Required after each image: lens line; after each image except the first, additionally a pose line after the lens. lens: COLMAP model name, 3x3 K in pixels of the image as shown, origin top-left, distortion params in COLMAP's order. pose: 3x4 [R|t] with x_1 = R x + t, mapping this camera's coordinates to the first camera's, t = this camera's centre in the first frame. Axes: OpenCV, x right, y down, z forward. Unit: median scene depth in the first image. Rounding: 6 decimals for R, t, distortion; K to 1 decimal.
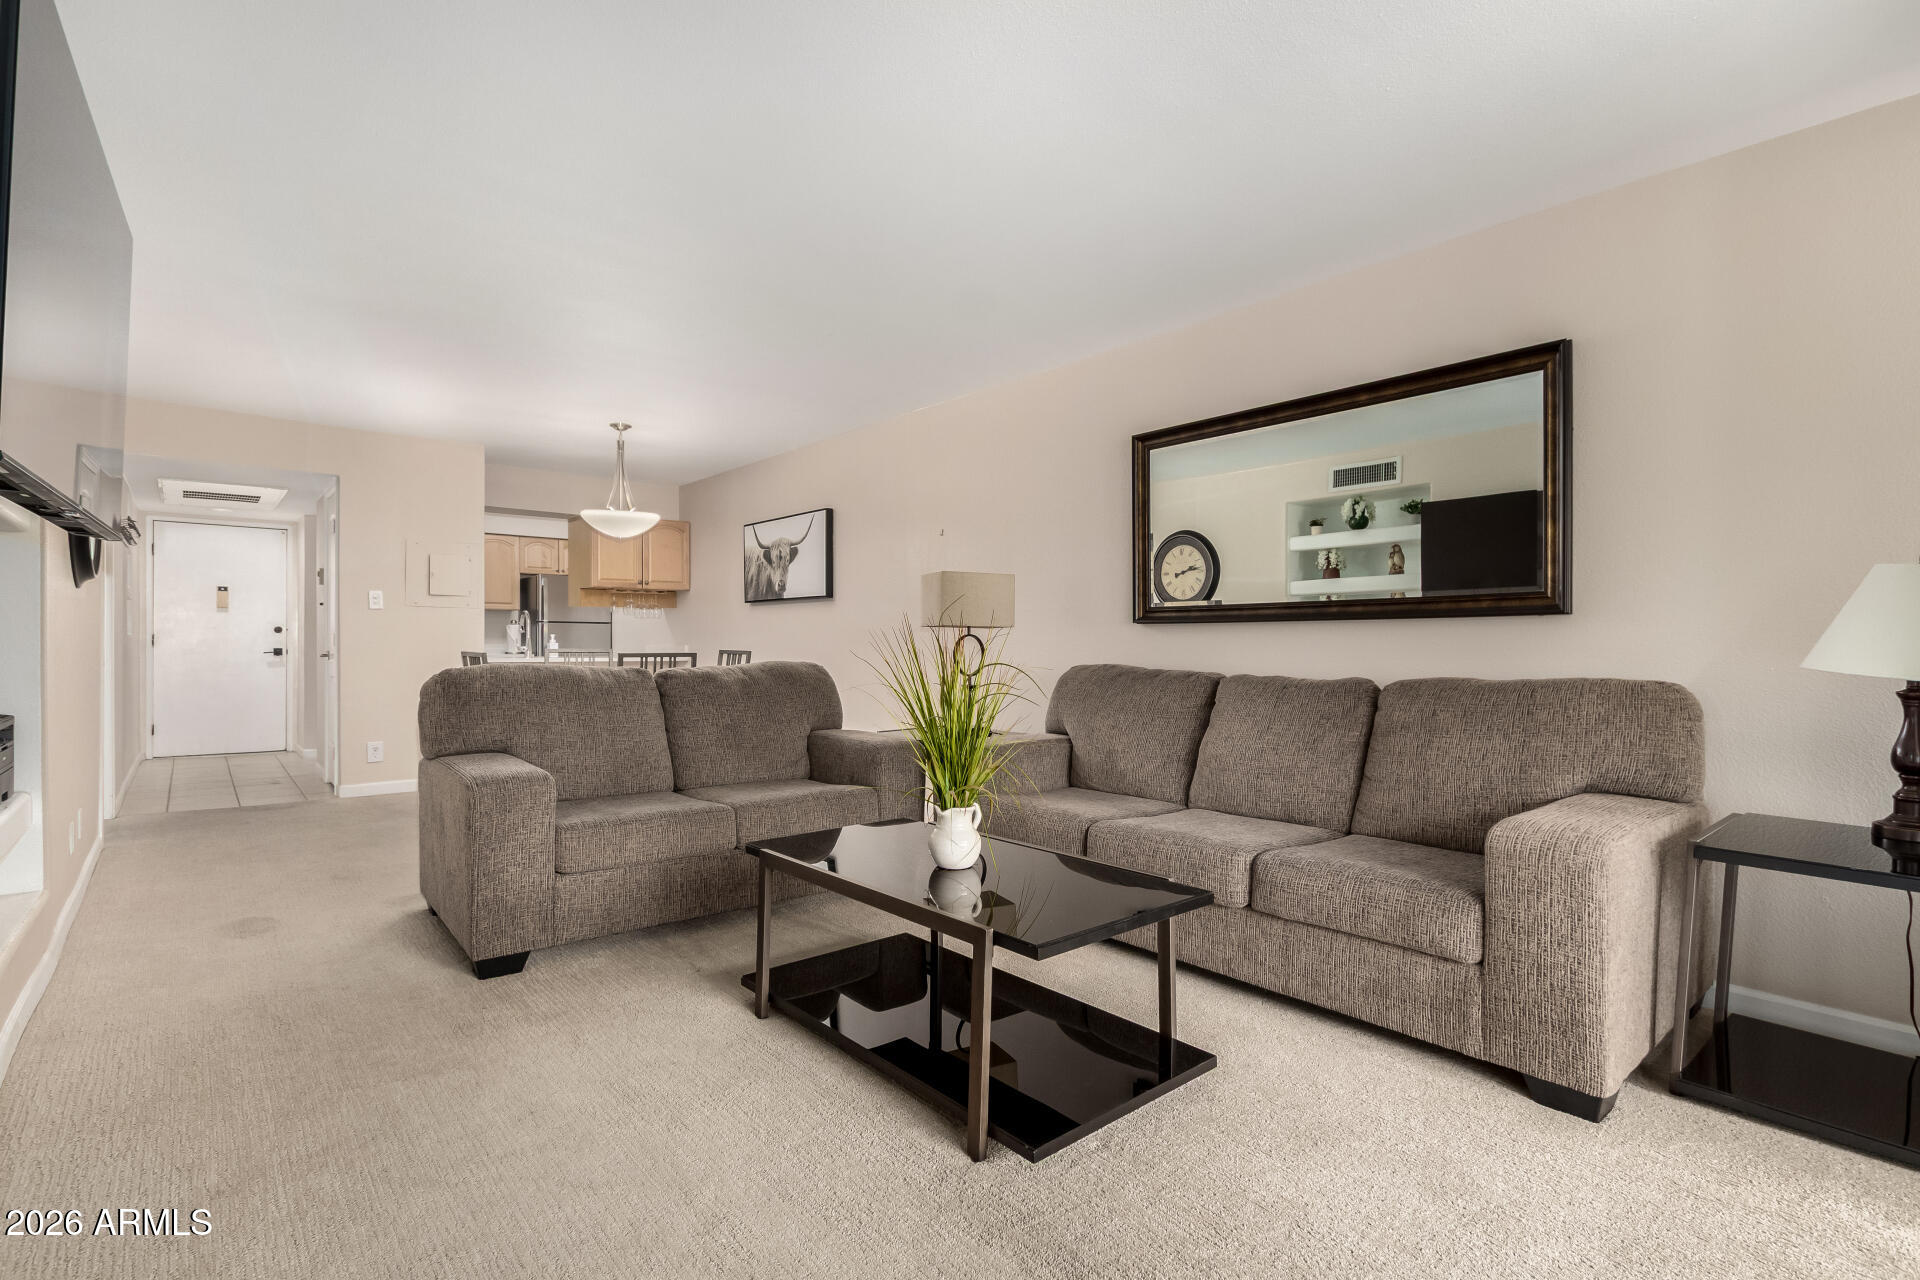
lens RADIAL K [[899.8, 0, 962.8], [0, 899.8, 644.4], [0, 0, 1]] dist [0.012484, -0.004809]
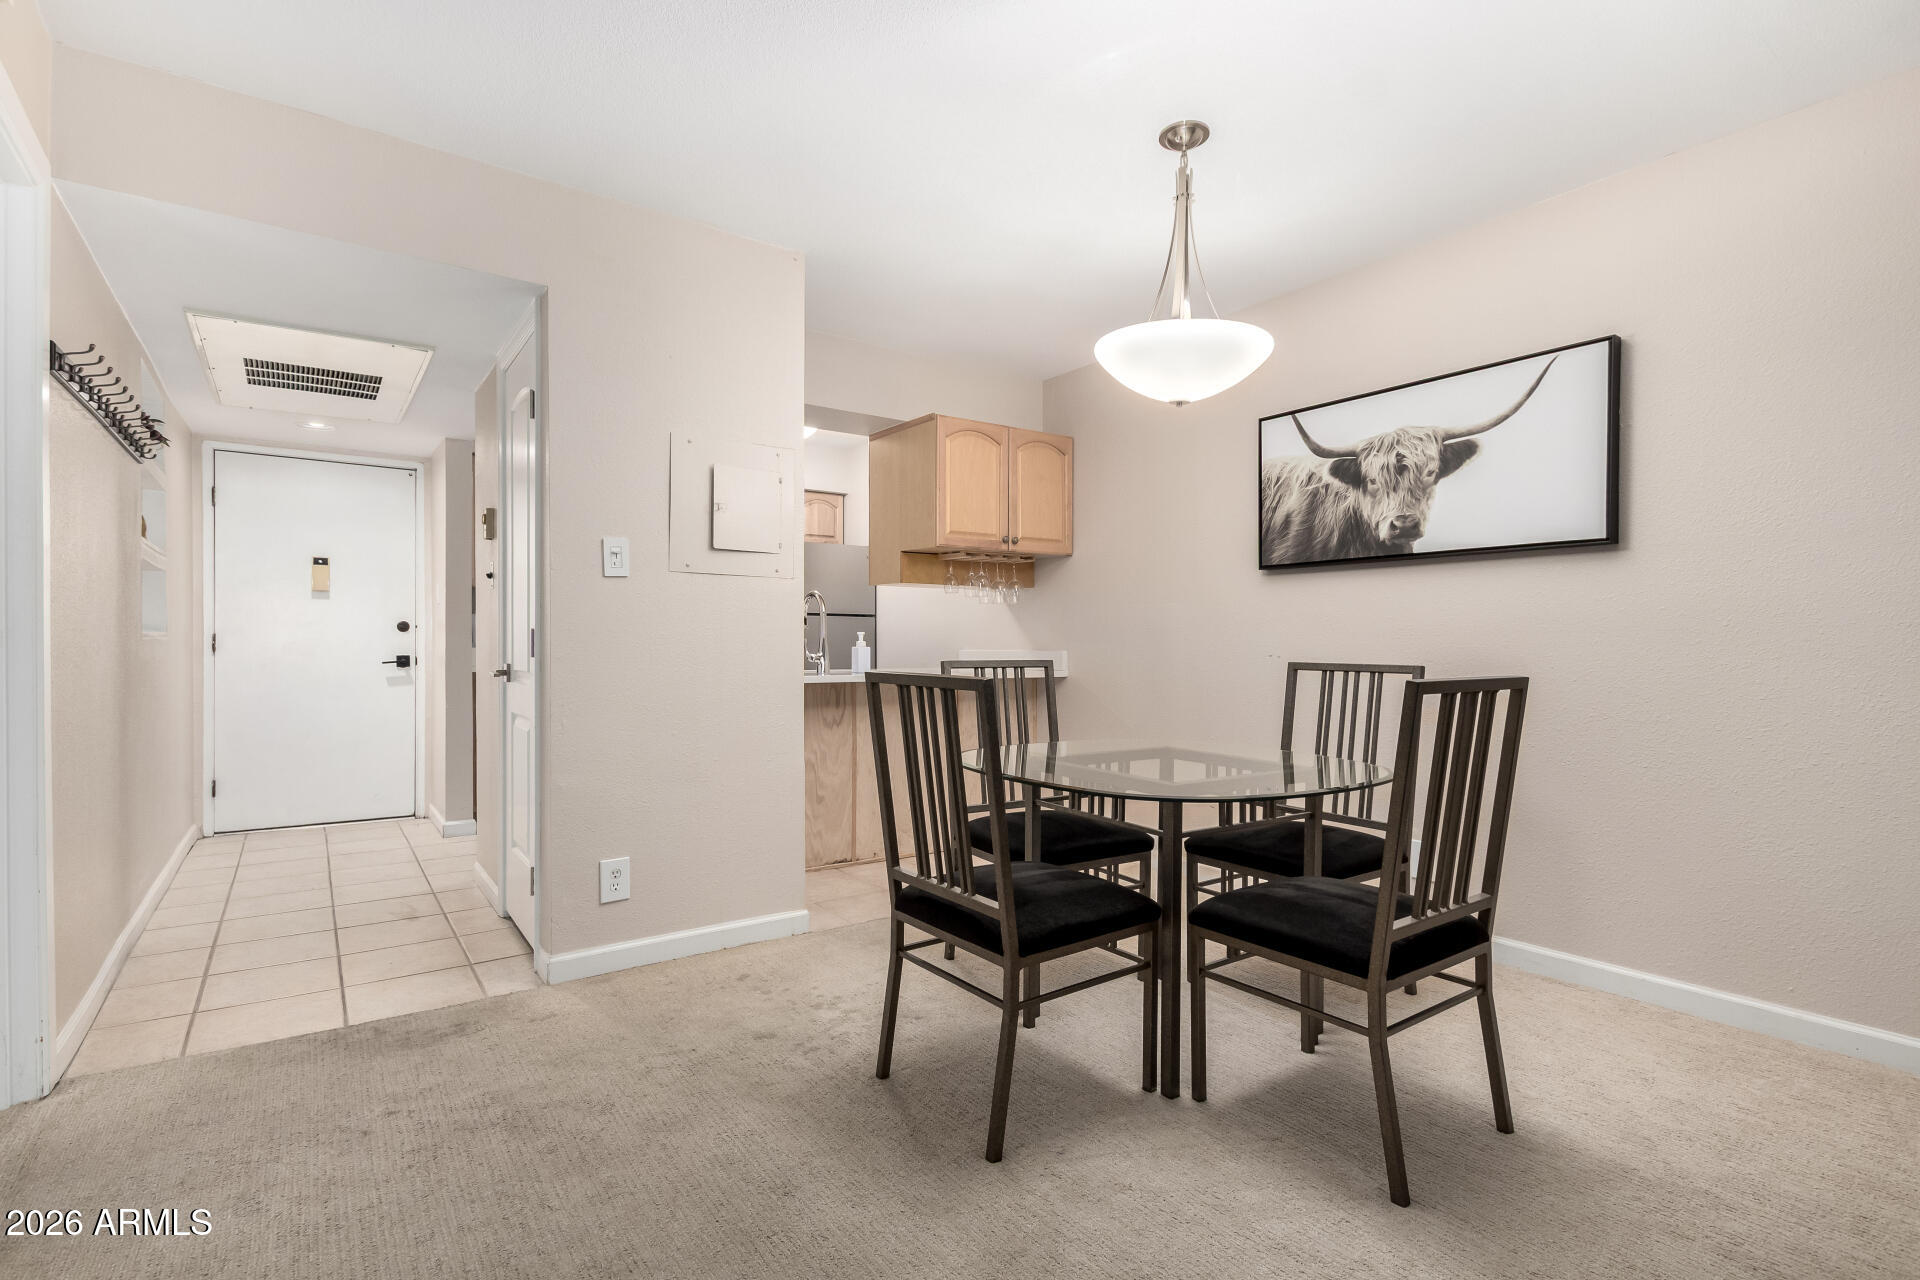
lens RADIAL K [[899.8, 0, 962.5], [0, 899.8, 643.0], [0, 0, 1]] dist [0.012484, -0.004809]
pose [[0.997094, -0.002798, -0.076131, -0.416517], [0.002721, 0.999996, -0.001114, -0.003688], [0.076133, 0.000904, 0.997097, 0.522391]]
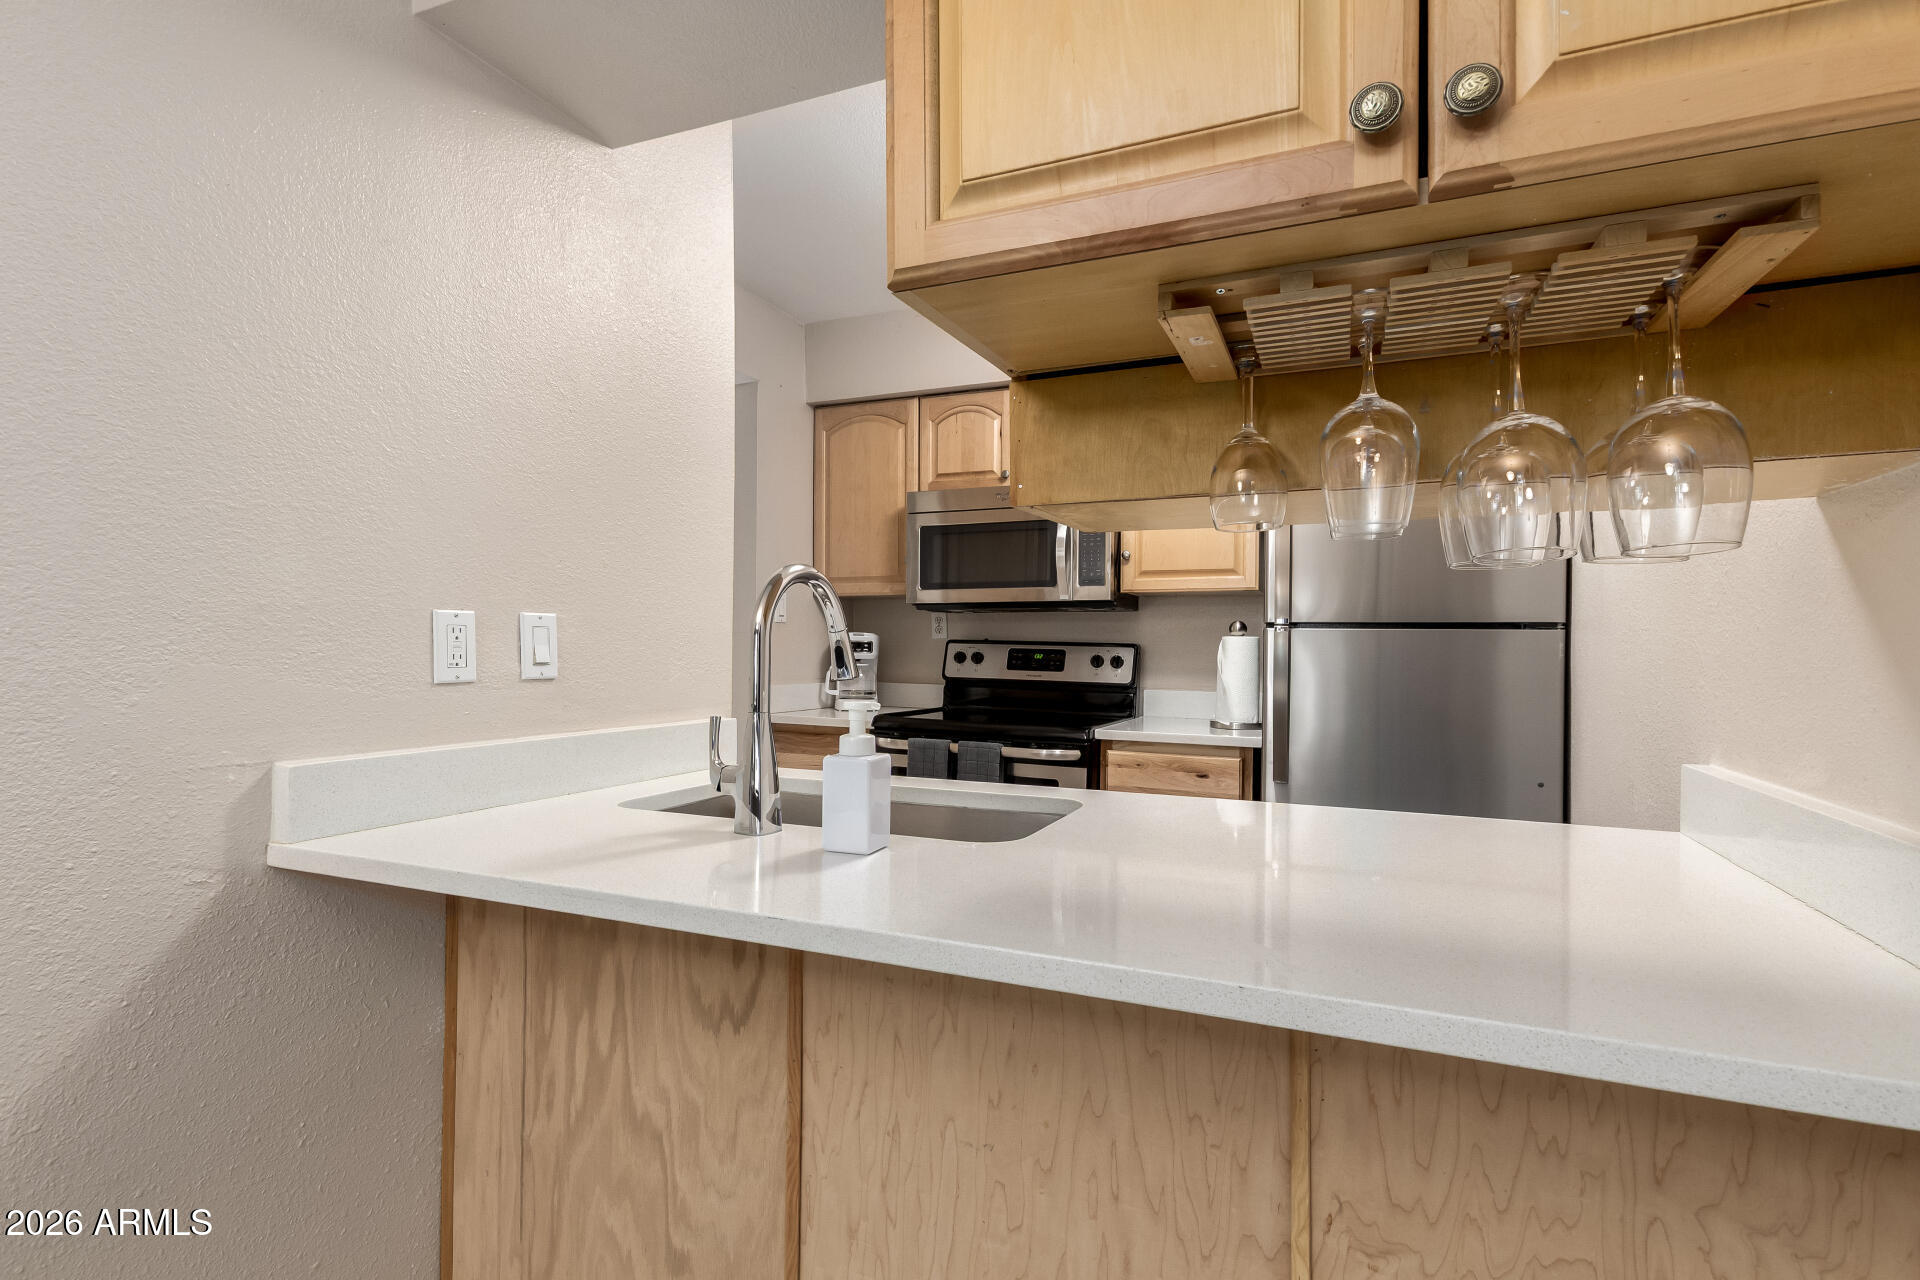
lens RADIAL K [[899.8, 0, 969.5], [0, 899.8, 643.8], [0, 0, 1]] dist [0.012484, -0.004809]
pose [[0.451199, -0.007149, -0.892395, -0.365765], [-0.004175, 0.999940, -0.010121, -0.023067], [0.892414, 0.008292, 0.451142, 1.132126]]
